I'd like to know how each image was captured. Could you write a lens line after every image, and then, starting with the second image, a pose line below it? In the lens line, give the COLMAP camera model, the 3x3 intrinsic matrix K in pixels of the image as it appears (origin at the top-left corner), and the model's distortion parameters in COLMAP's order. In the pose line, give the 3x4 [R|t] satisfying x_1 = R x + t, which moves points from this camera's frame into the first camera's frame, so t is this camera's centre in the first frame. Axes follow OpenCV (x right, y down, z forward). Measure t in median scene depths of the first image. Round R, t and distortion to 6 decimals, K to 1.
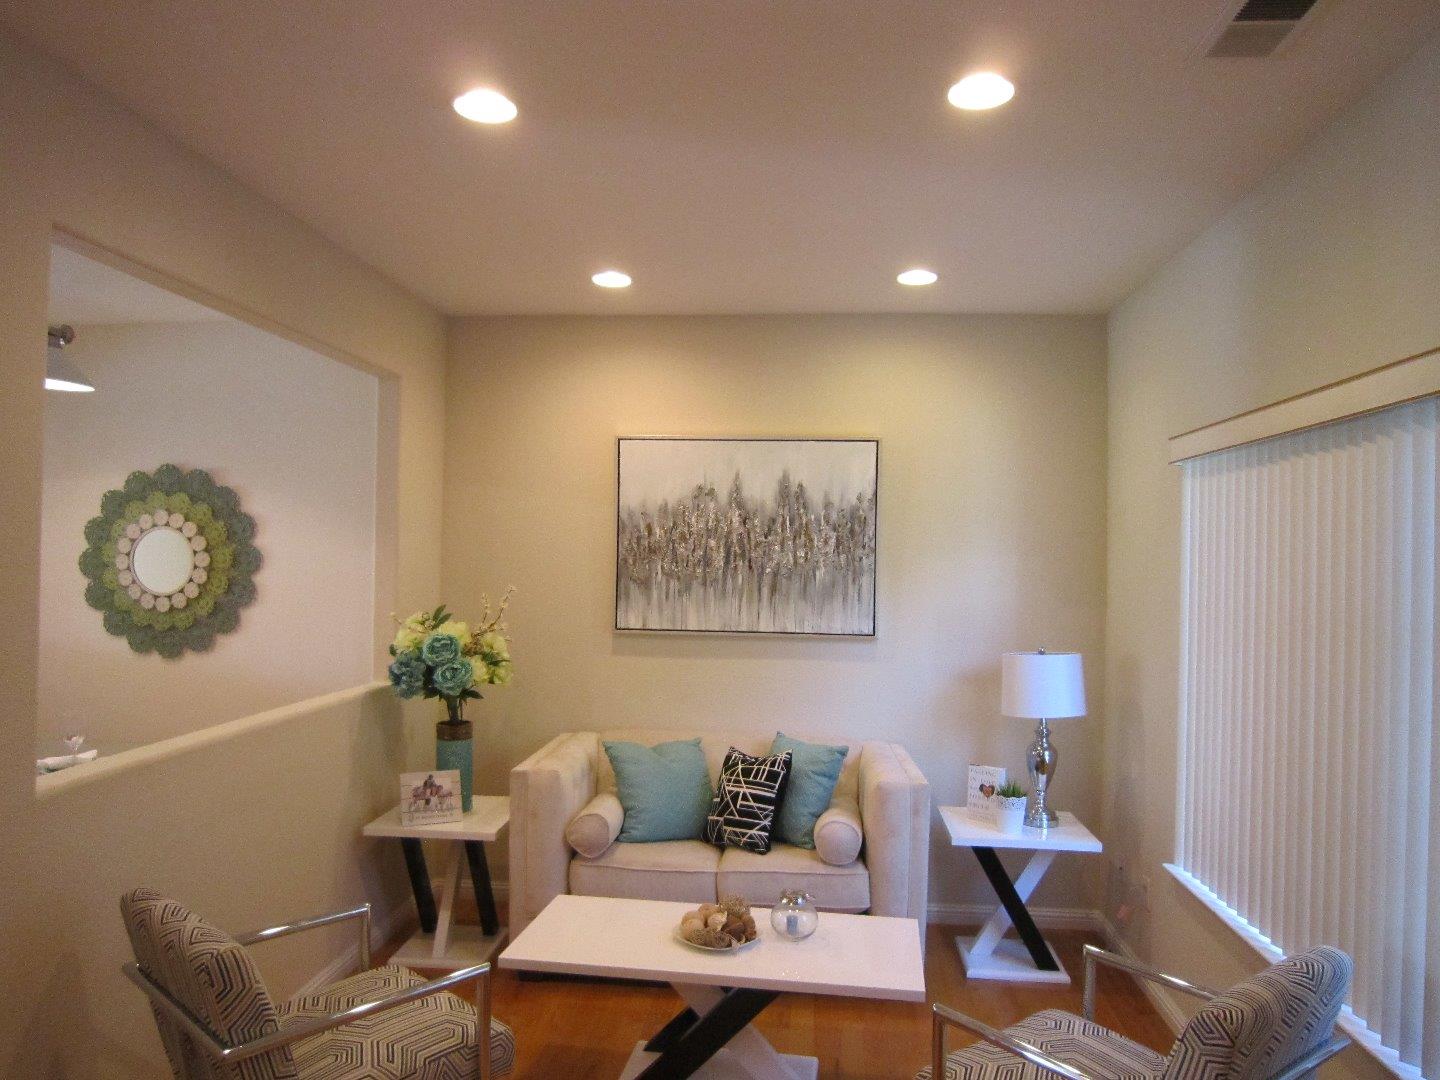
lens RADIAL K [[1021.3, 0, 720.0], [0, 1021.3, 540.0], [0, 0, 1]] dist [-0.064180, 0.006937]
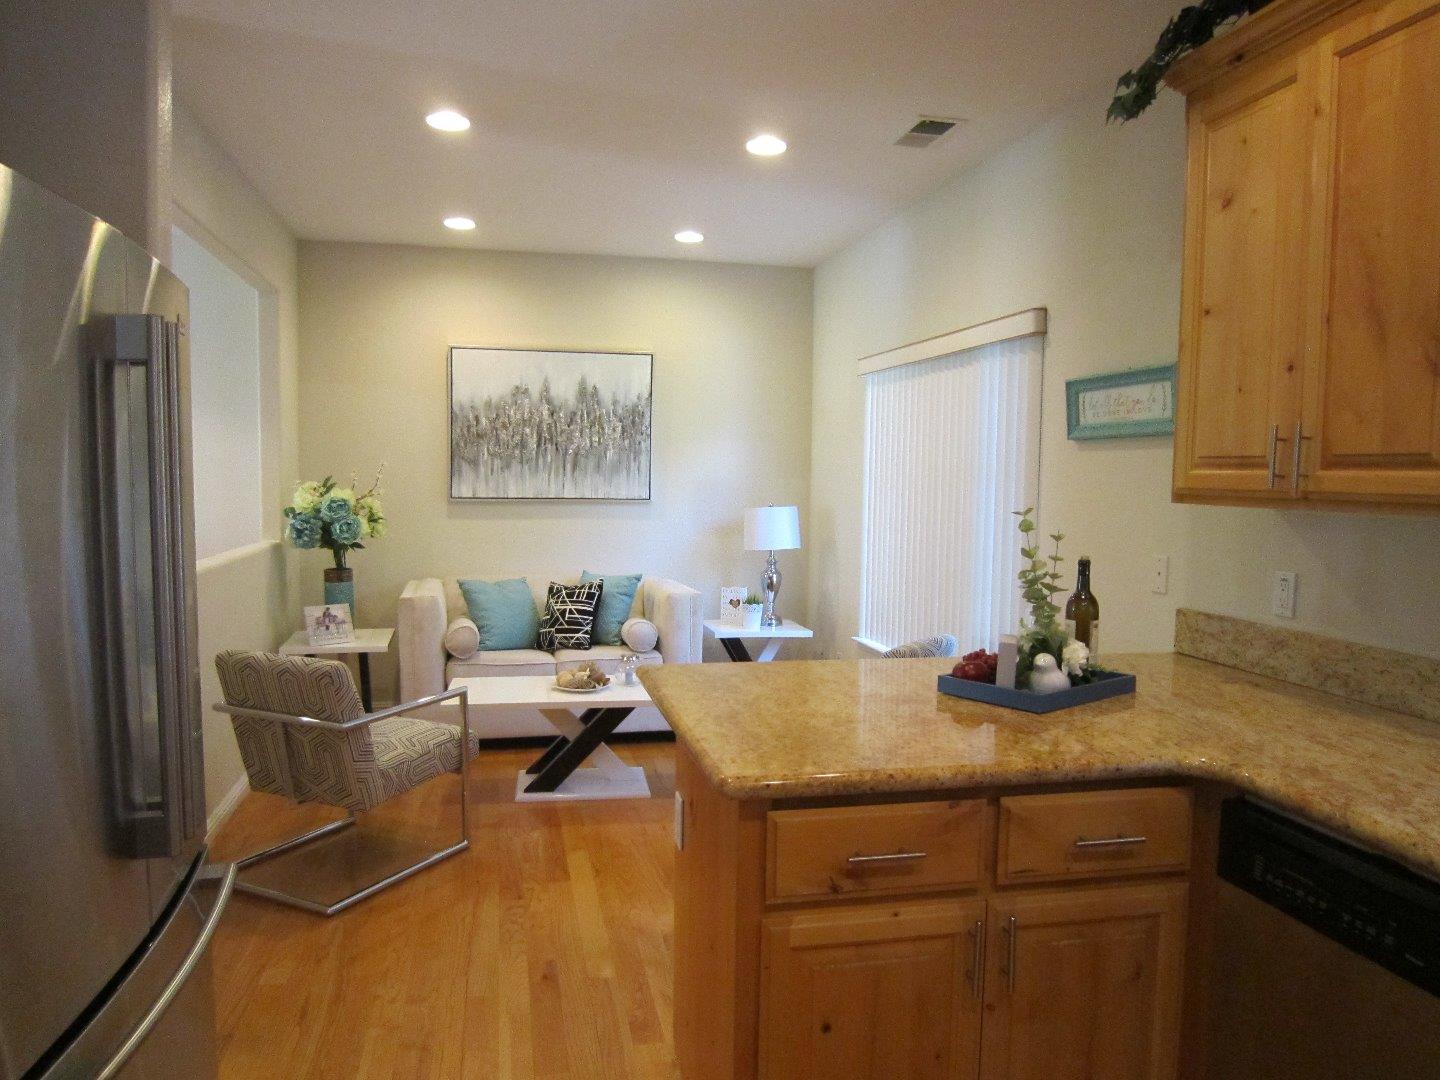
lens RADIAL K [[1021.3, 0, 720.0], [0, 1021.3, 540.0], [0, 0, 1]] dist [-0.064180, 0.006937]
pose [[0.951280, -0.024251, 0.307374, -0.182069], [-0.002432, 0.996281, 0.086132, 0.030702], [-0.308320, -0.082683, 0.947683, -0.327009]]
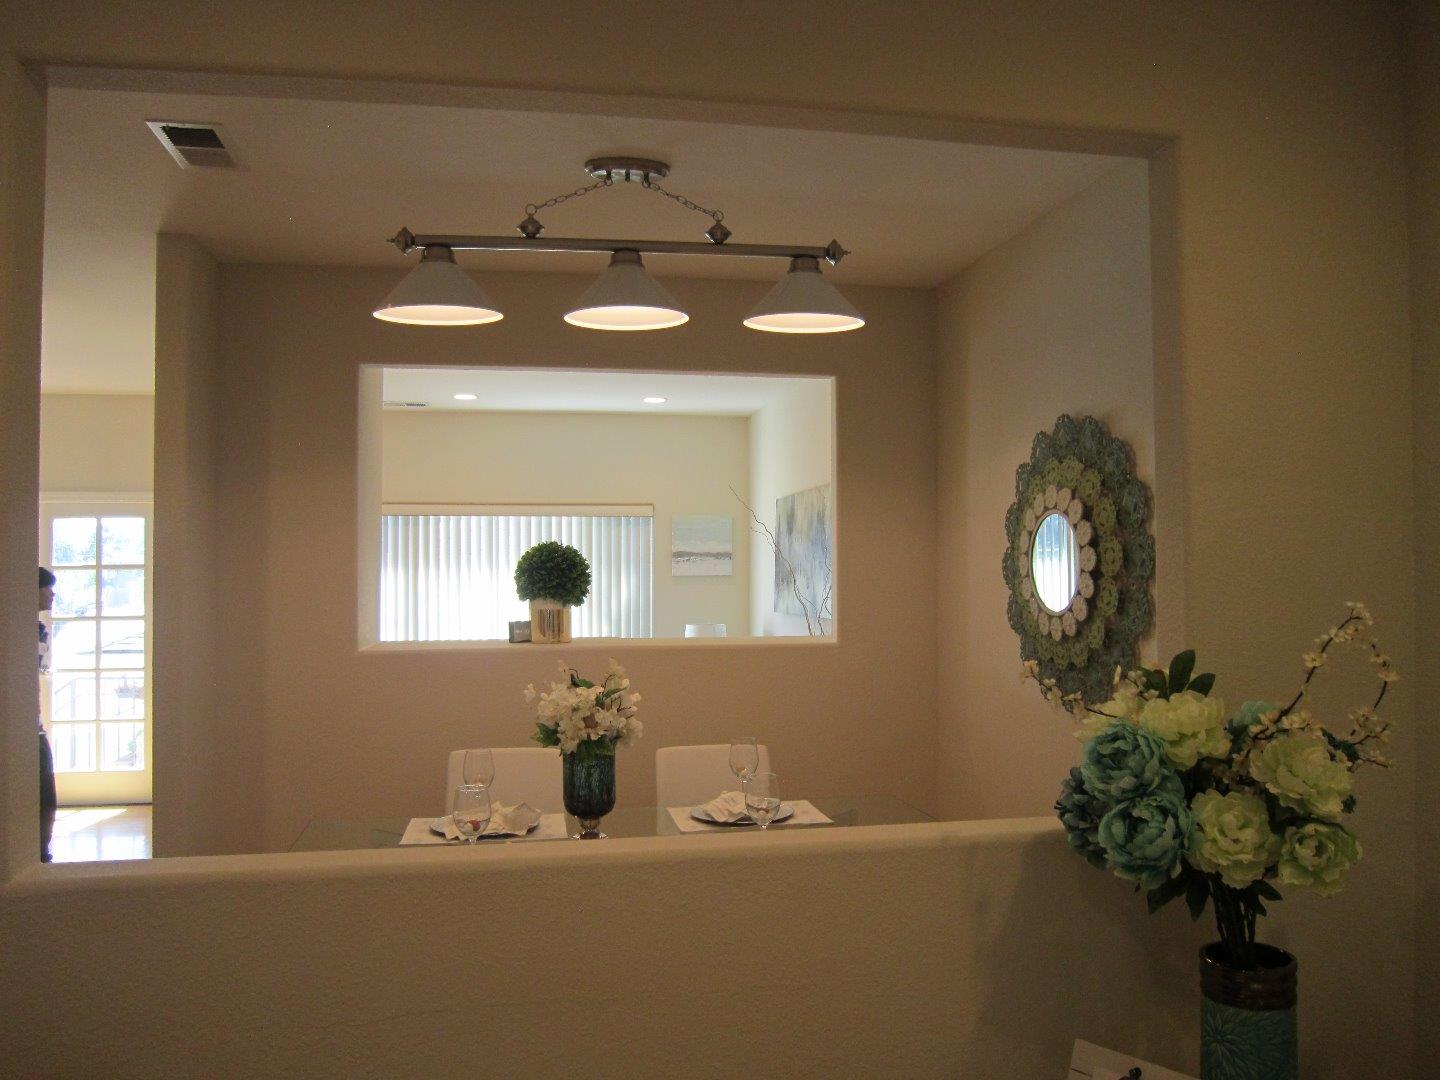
lens RADIAL K [[1105.8, 0, 720.0], [0, 1105.8, 540.0], [0, 0, 1]] dist [-0.000679, 0.001272]
pose [[0.257177, -0.035000, -0.965730, 0.093141], [0.014542, 0.999371, -0.032347, 0.028591], [0.966255, -0.005725, 0.257524, 0.651098]]
